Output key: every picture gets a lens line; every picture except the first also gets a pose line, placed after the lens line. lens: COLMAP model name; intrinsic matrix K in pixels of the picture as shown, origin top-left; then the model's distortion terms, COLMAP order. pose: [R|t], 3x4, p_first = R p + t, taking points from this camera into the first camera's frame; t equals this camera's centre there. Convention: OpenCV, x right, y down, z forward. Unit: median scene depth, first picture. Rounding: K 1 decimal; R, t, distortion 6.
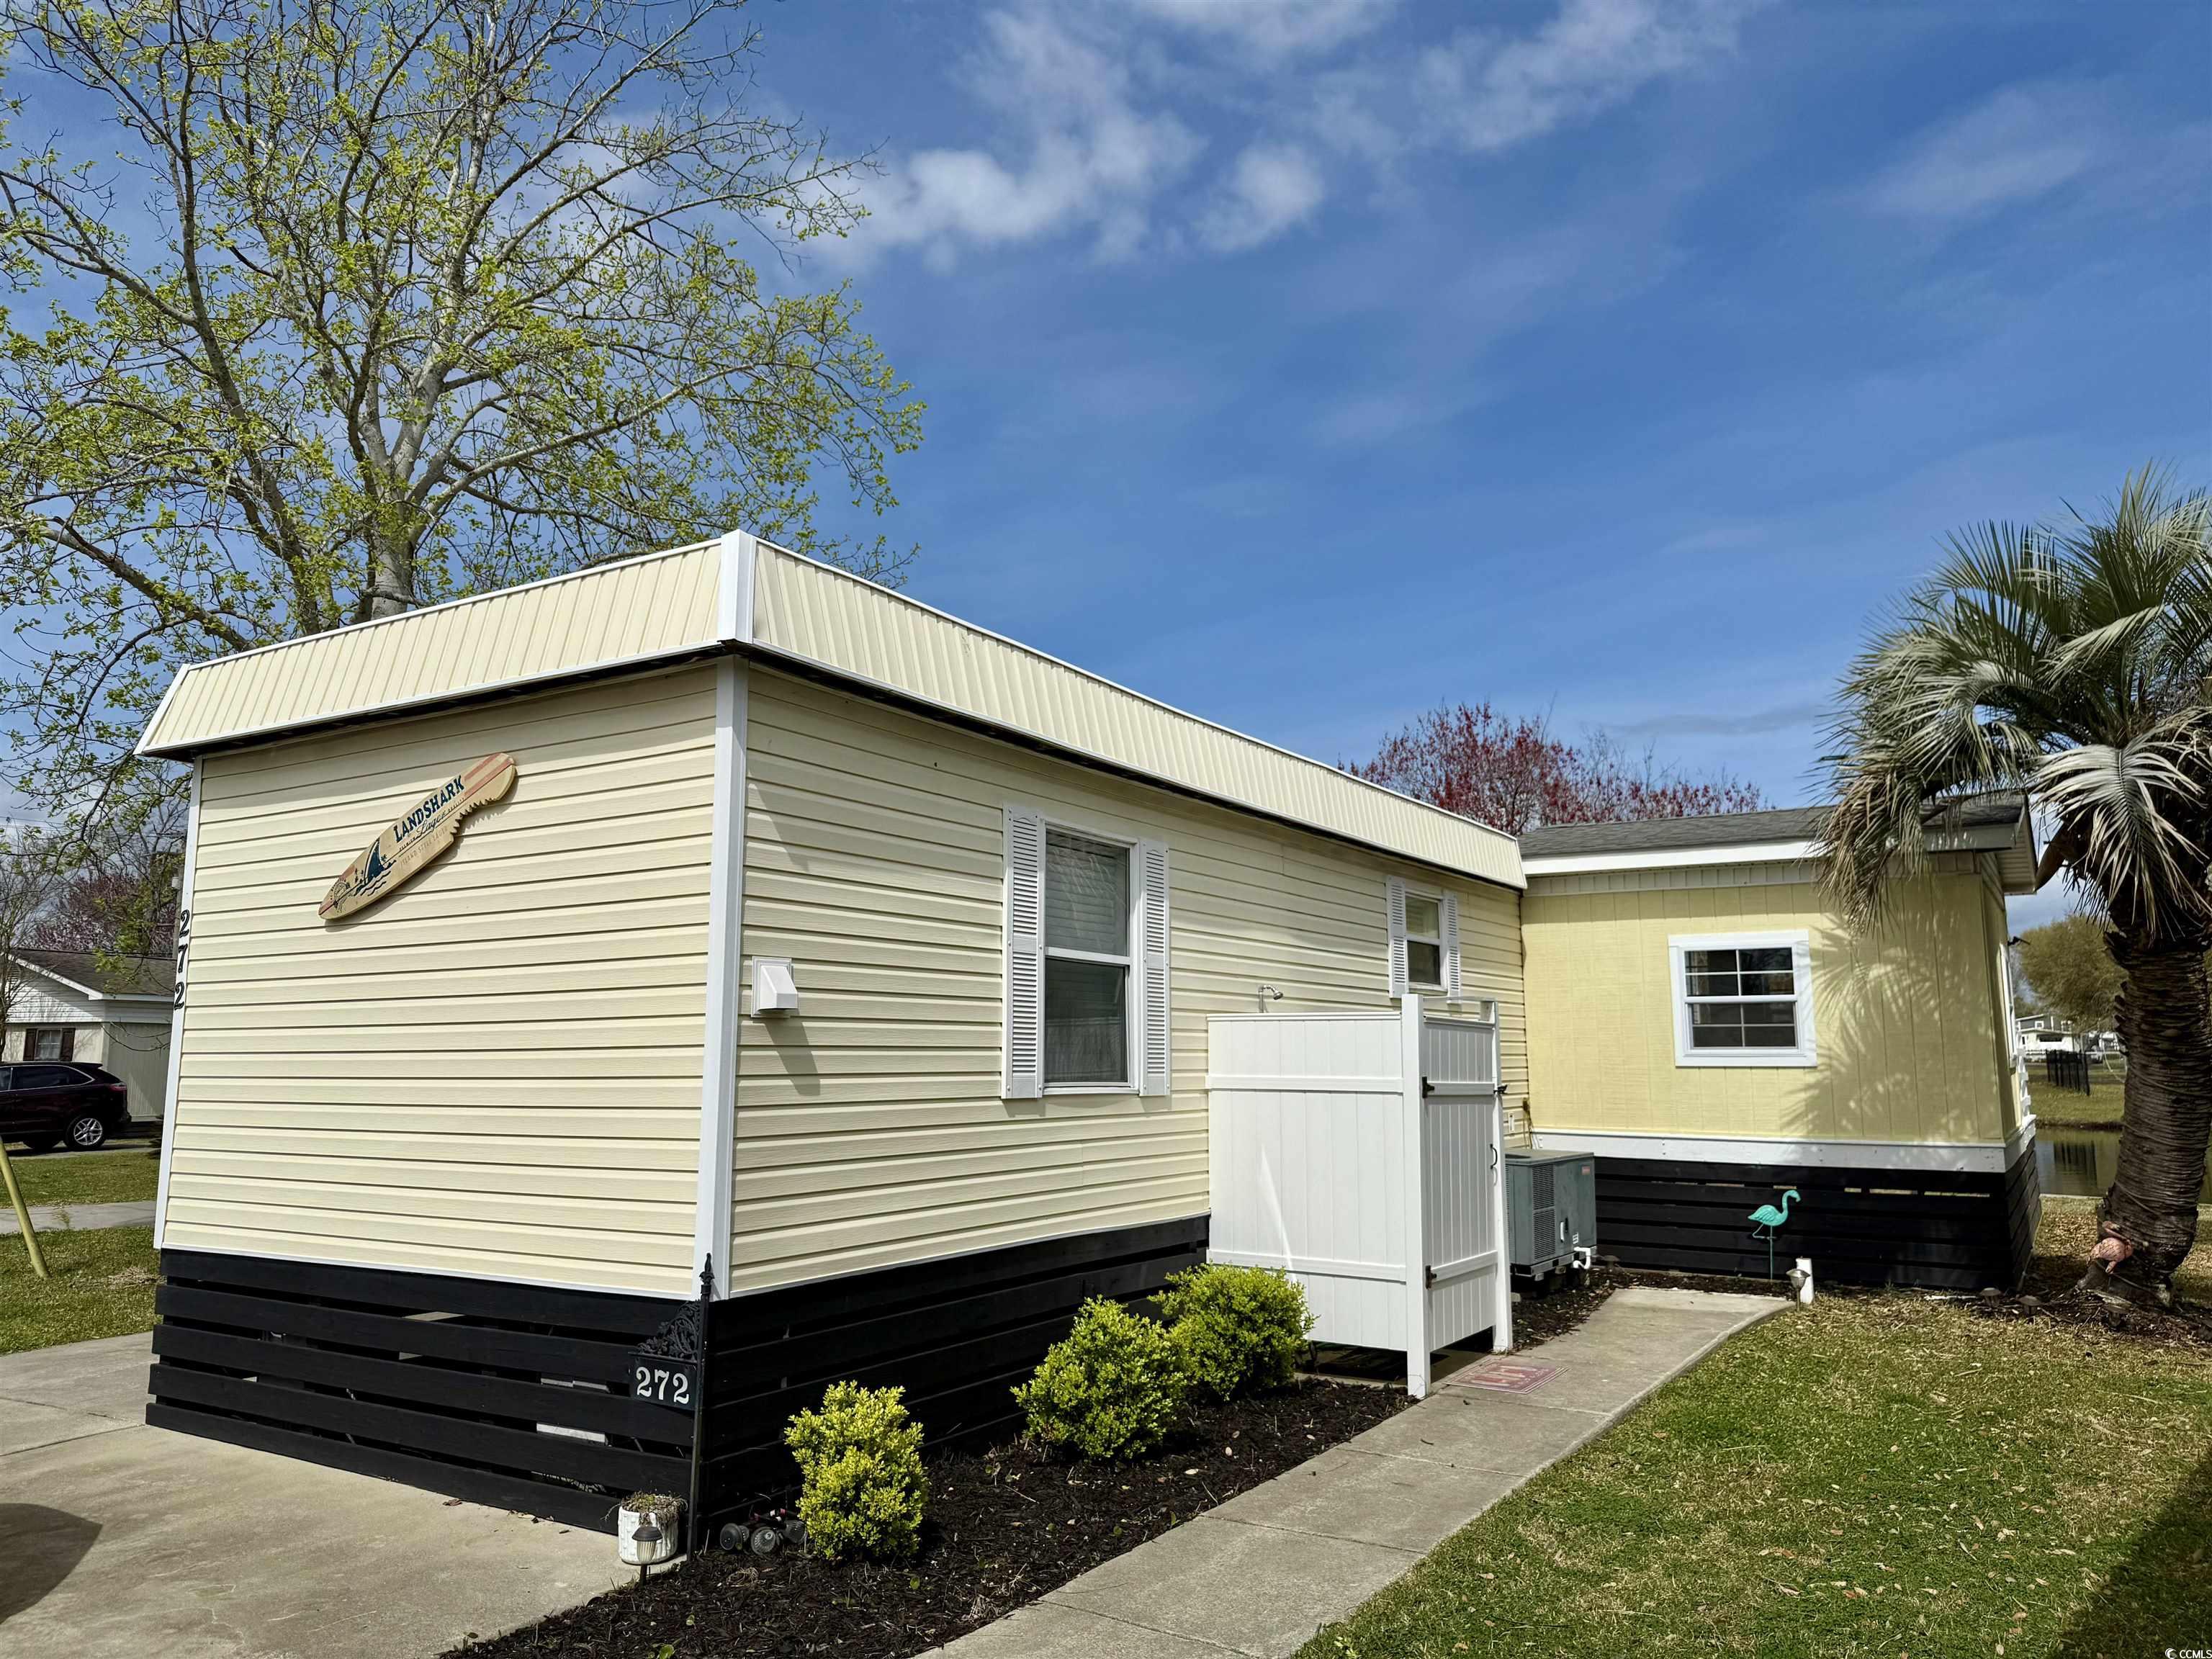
lens RADIAL K [[1536.4, 0, 1129.1], [0, 1536.4, 830.8], [0, 0, 1]] dist [0.093909, -0.129248]
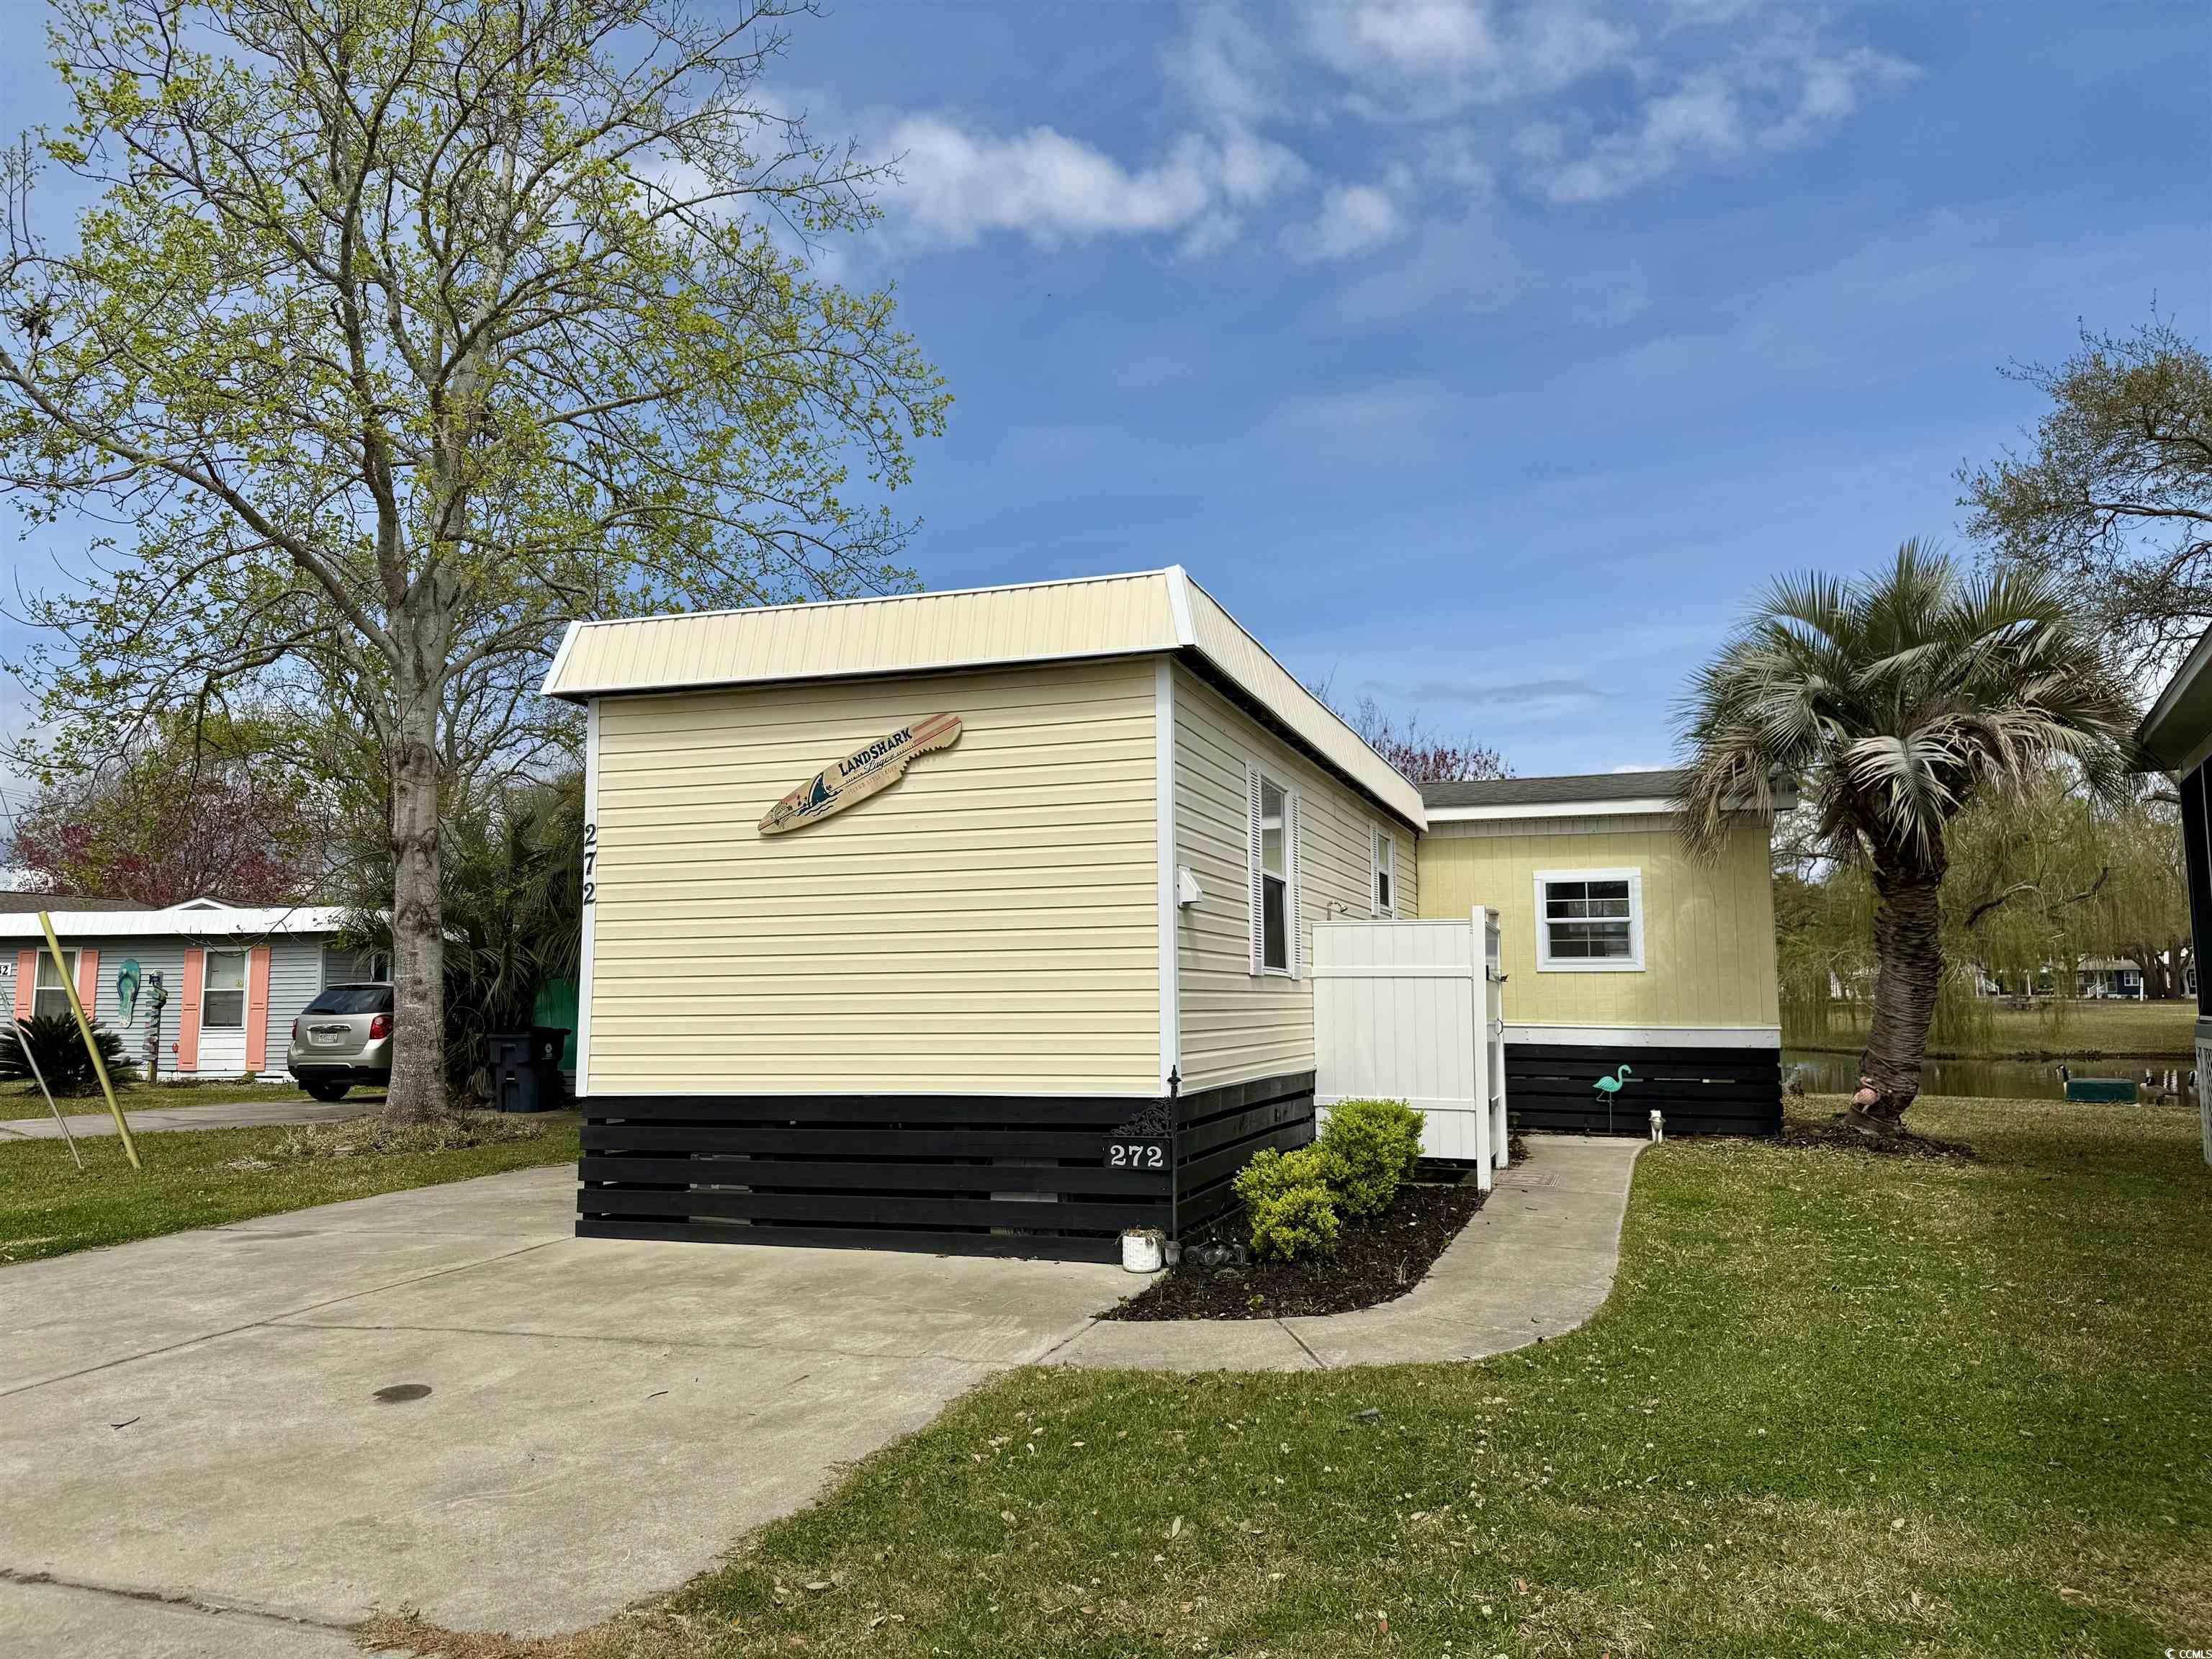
lens RADIAL K [[1561.1, 0, 1108.7], [0, 1561.1, 835.9], [0, 0, 1]] dist [0.110025, -0.166356]
pose [[0.973620, 0.019499, 0.227341, -0.436626], [-0.028563, 0.998920, 0.036649, 0.002399], [-0.226381, -0.042176, 0.973125, -0.268722]]
